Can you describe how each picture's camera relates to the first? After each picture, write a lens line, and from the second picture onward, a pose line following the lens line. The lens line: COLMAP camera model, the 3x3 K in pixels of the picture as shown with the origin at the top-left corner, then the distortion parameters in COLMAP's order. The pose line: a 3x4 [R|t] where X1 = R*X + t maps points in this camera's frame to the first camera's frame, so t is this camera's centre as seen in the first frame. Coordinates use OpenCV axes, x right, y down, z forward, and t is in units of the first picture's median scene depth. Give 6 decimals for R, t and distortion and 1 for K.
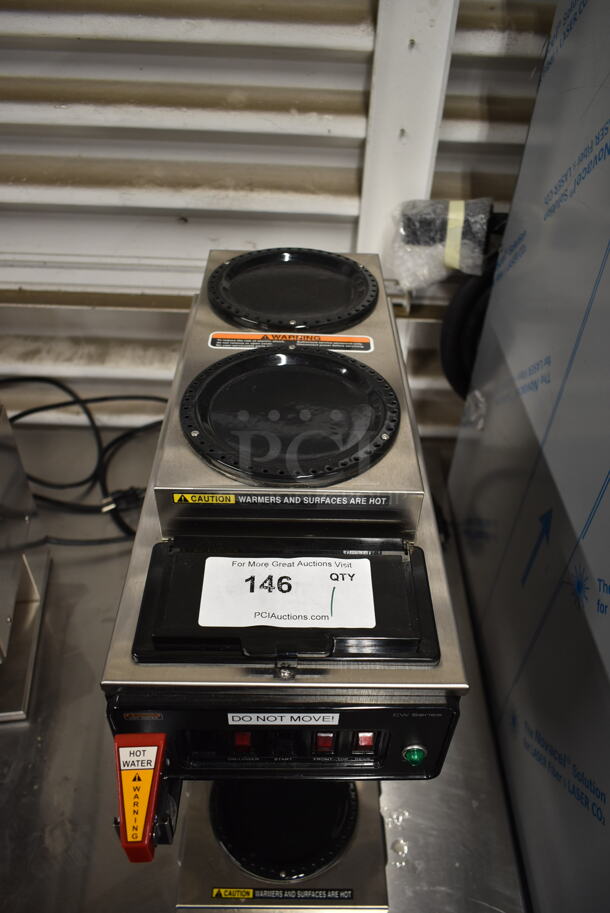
lens RADIAL K [[693.6, 0, 305.4], [0, 693.6, 471.0], [0, 0, 1]] dist [-0.035689, 0.014089]
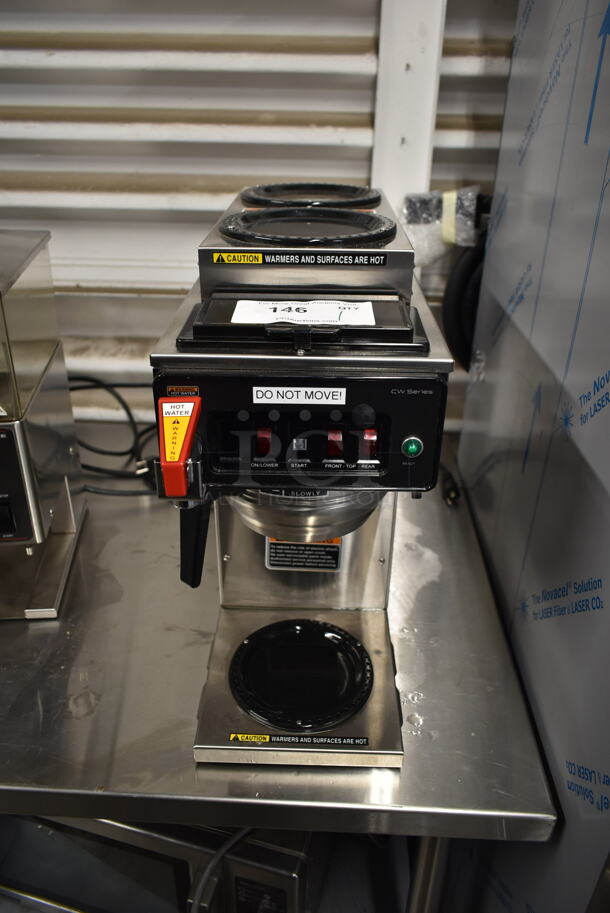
lens RADIAL K [[693.6, 0, 299.2], [0, 693.6, 460.4], [0, 0, 1]] dist [-0.035689, 0.014089]
pose [[0.999154, -0.001631, -0.041104, 0.008367], [-0.007452, 0.975509, -0.219834, 0.356850], [0.040455, 0.219954, 0.974671, -0.069275]]
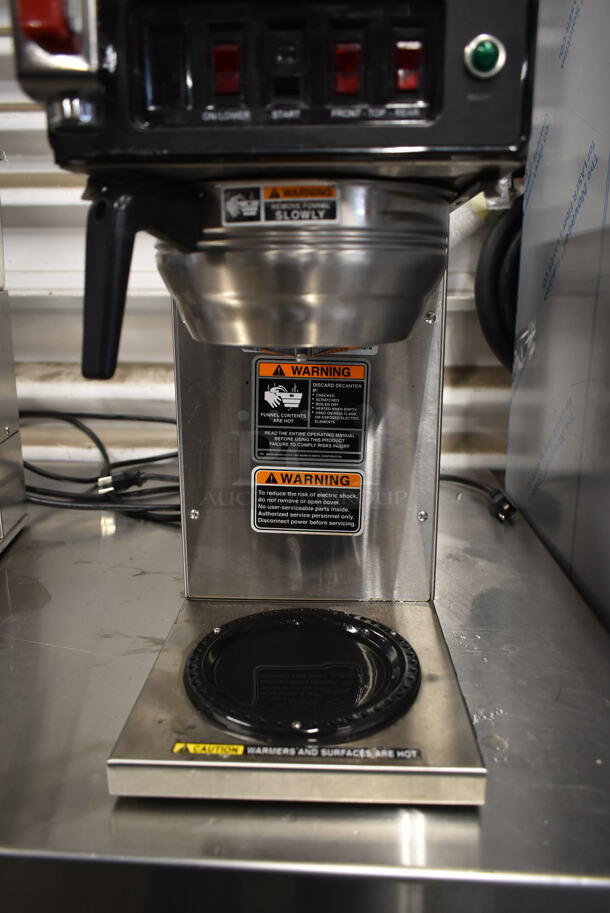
lens RADIAL K [[693.6, 0, 300.6], [0, 693.6, 458.3], [0, 0, 1]] dist [-0.035689, 0.014089]
pose [[0.998225, -0.019594, -0.056237, 0.006294], [-0.009311, 0.881357, -0.472359, 0.547454], [0.058820, 0.472044, 0.879610, 0.312859]]
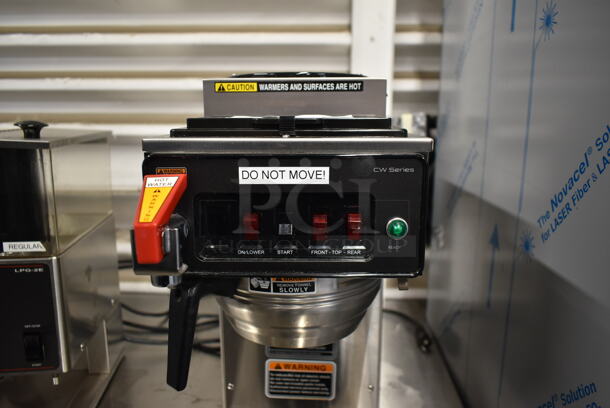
lens RADIAL K [[463.4, 0, 304.5], [0, 463.4, 206.5], [0, 0, 1]] dist [-0.035689, 0.014089]
pose [[0.998805, -0.021566, -0.043857, 0.019296], [-0.003746, 0.860952, -0.508673, 0.401811], [0.048729, 0.508229, 0.859842, 0.158196]]
